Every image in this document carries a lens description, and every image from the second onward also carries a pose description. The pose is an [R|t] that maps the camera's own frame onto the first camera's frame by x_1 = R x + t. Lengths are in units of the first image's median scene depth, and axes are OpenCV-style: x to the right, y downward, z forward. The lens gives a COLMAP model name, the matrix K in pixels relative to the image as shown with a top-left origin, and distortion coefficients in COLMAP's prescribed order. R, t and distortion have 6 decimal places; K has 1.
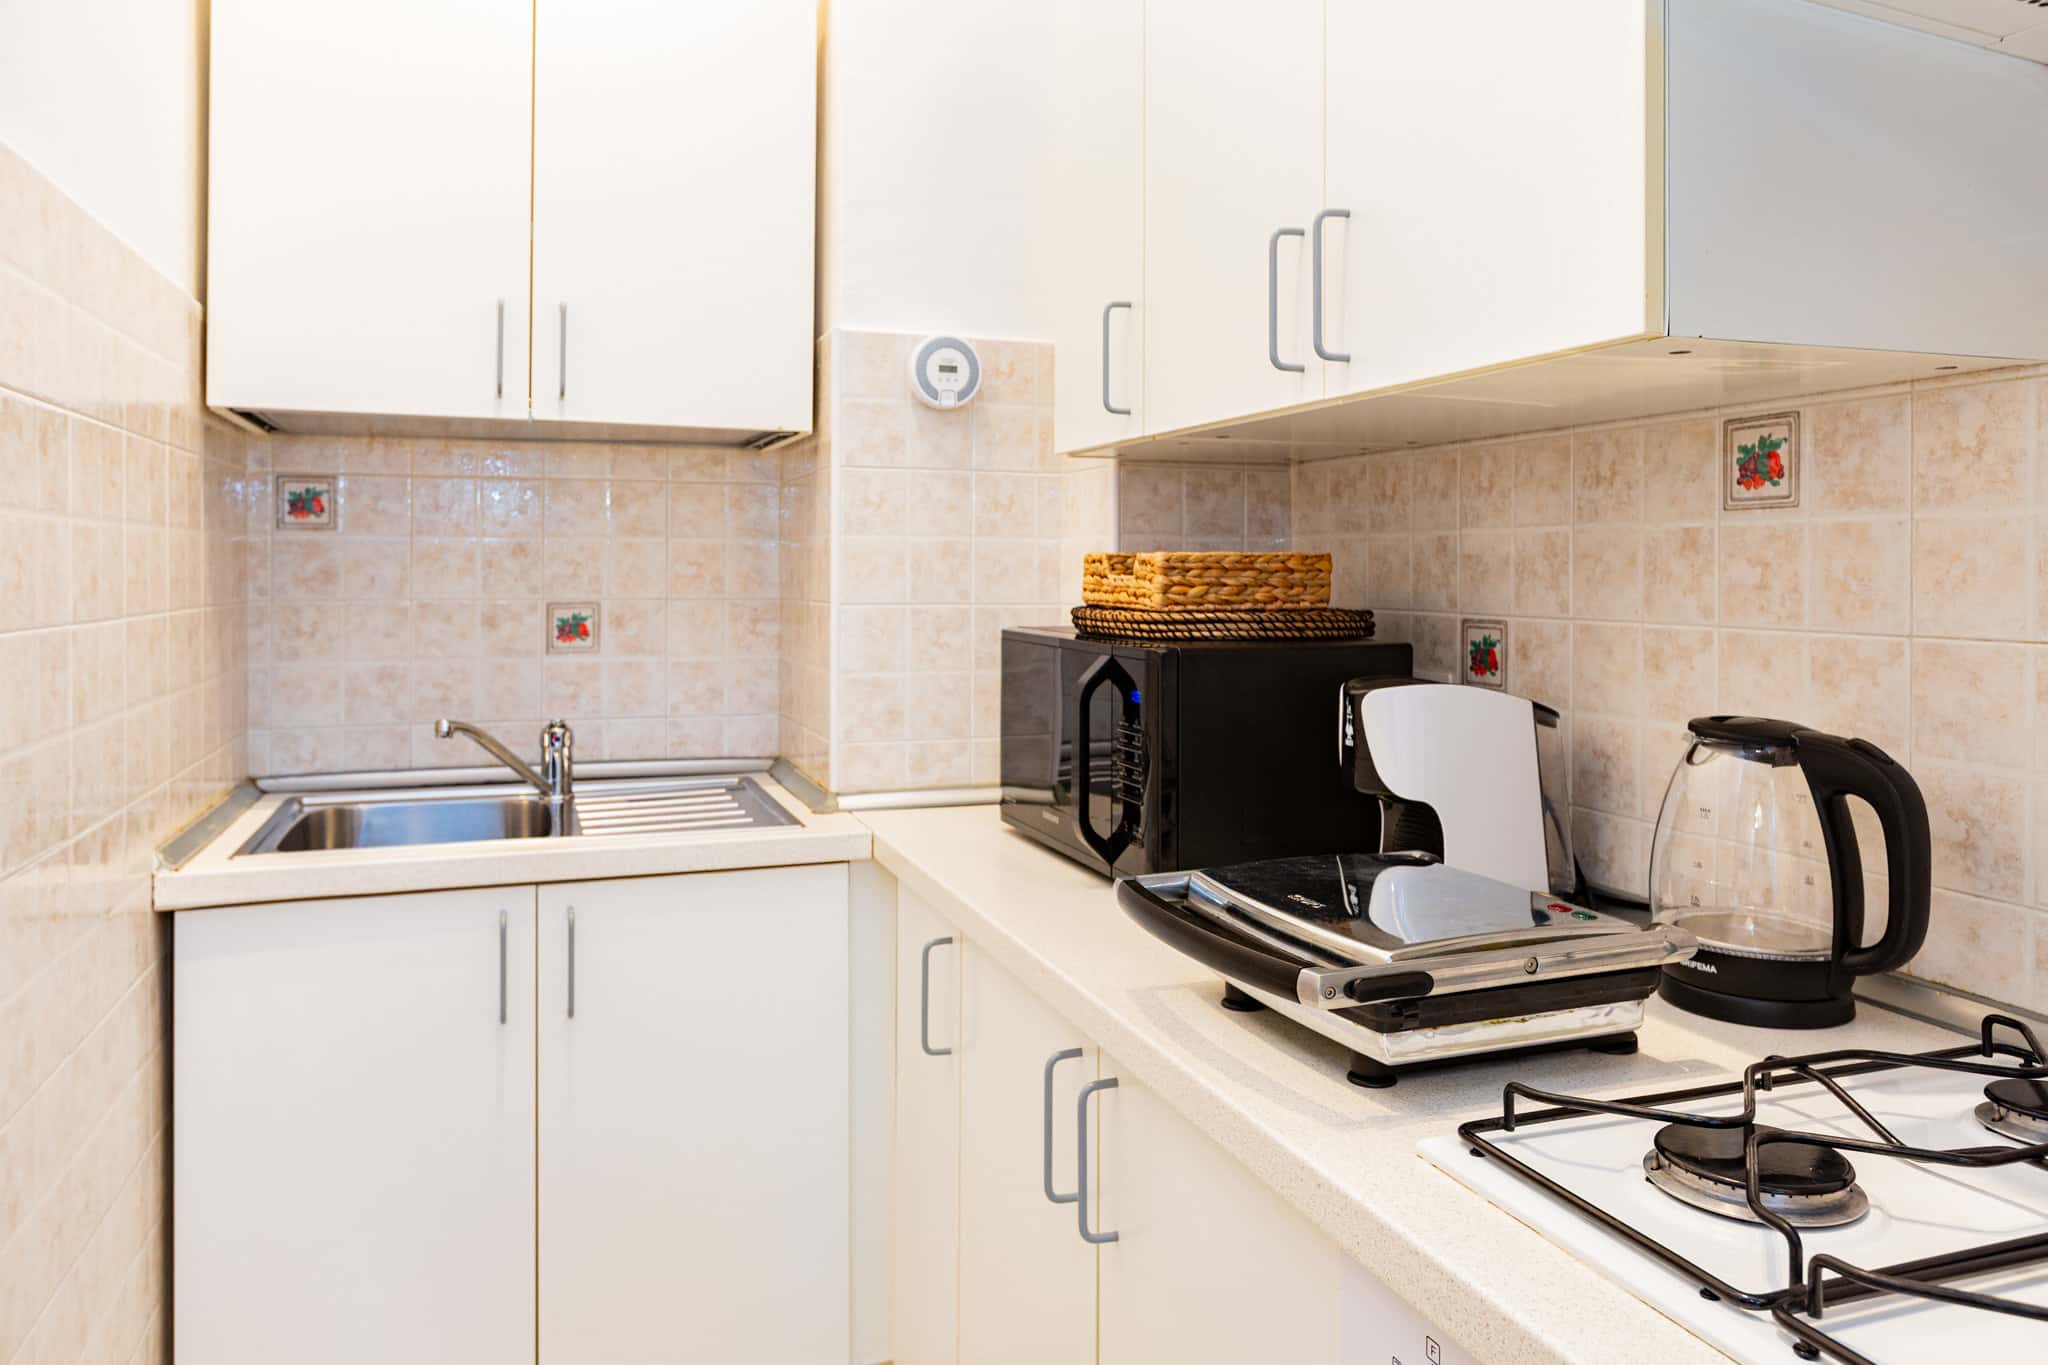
lens RADIAL K [[1440.9, 0, 1031.9], [0, 1440.9, 575.3], [0, 0, 1]] dist [-0.000043, 0.003200]
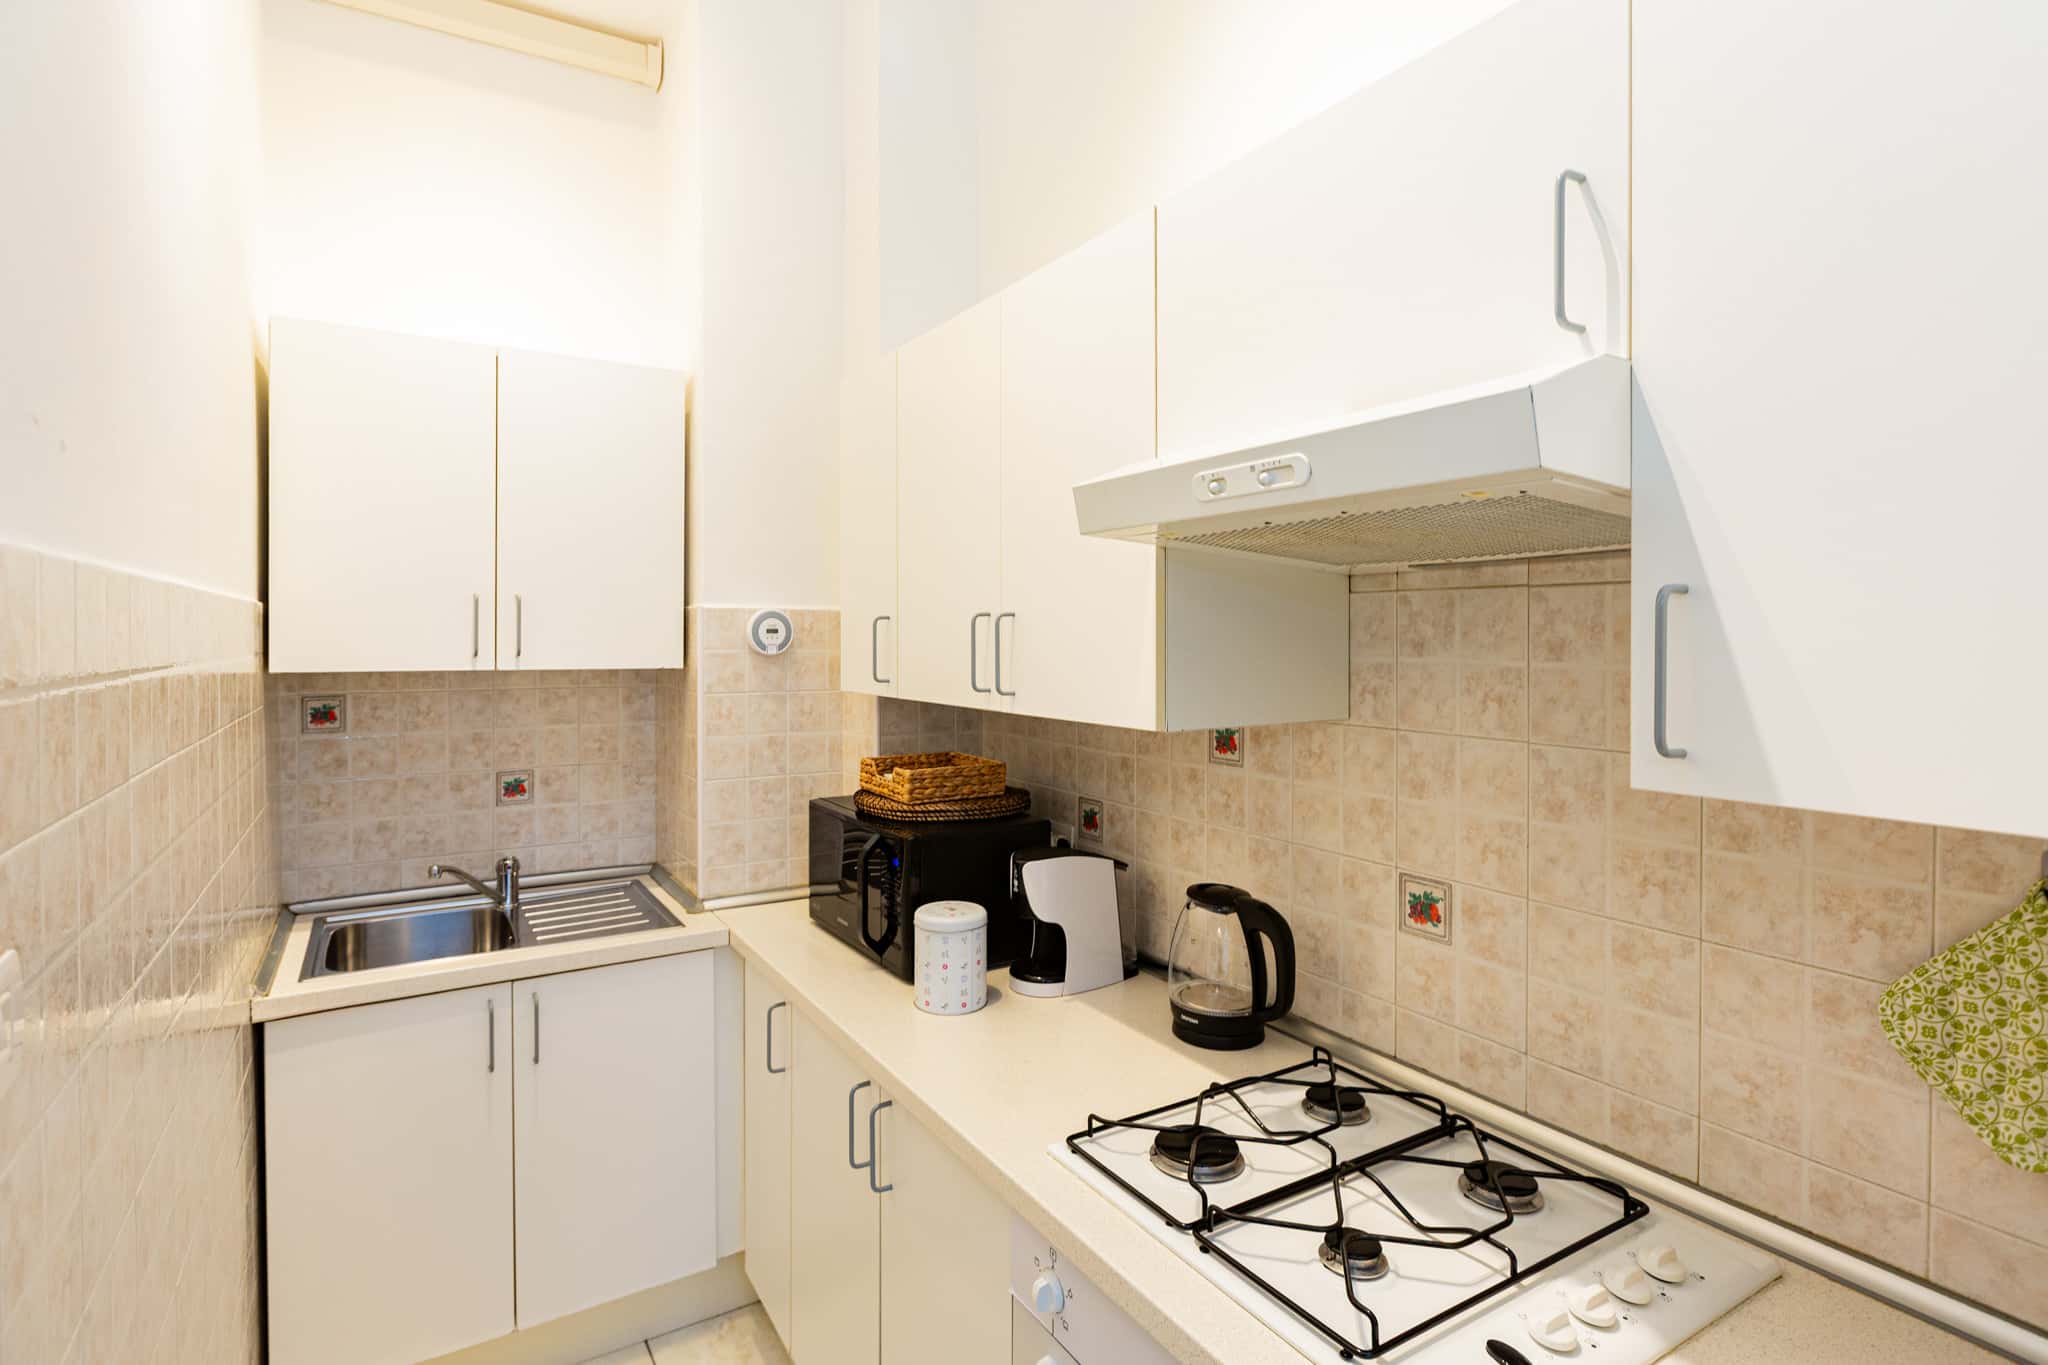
lens RADIAL K [[1014.0, 0, 1001.6], [0, 1014.0, 648.8], [0, 0, 1]] dist [-0.001602, -0.000228]
pose [[0.980313, -0.005545, 0.197373, -0.044940], [0.003350, 0.999929, 0.011452, -0.197967], [-0.197423, -0.010565, 0.980261, -0.232708]]
